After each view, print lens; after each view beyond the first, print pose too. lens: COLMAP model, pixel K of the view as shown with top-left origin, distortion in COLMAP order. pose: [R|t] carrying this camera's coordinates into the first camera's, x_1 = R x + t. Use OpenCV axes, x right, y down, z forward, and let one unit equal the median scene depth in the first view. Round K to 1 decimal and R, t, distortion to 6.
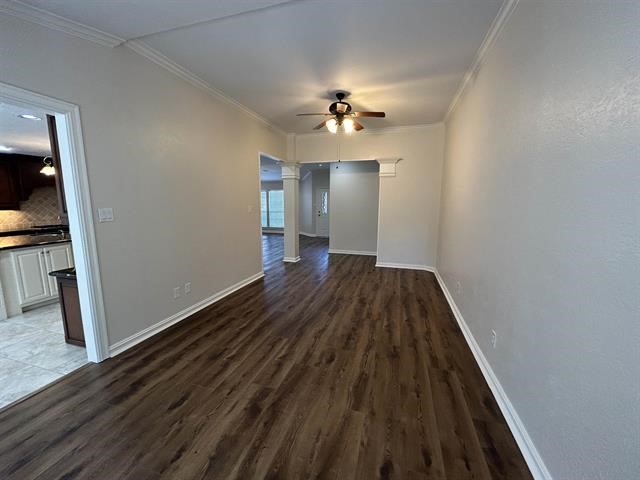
lens RADIAL K [[256.6, 0, 319.5], [0, 256.6, 239.4], [0, 0, 1]] dist [-0.003102, 0.001139]
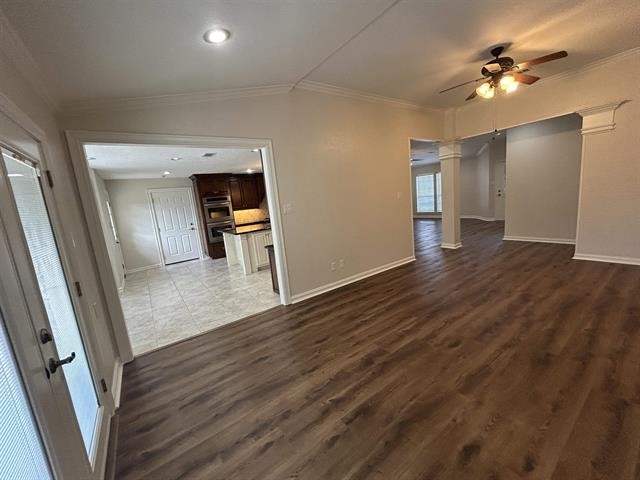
lens RADIAL K [[256.6, 0, 320.0], [0, 256.6, 239.3], [0, 0, 1]] dist [-0.003102, 0.001139]
pose [[0.790192, 0.020039, -0.612532, 0.174773], [0.011395, 0.998812, 0.047375, 0.009926], [0.612754, -0.044415, 0.789025, -0.051772]]
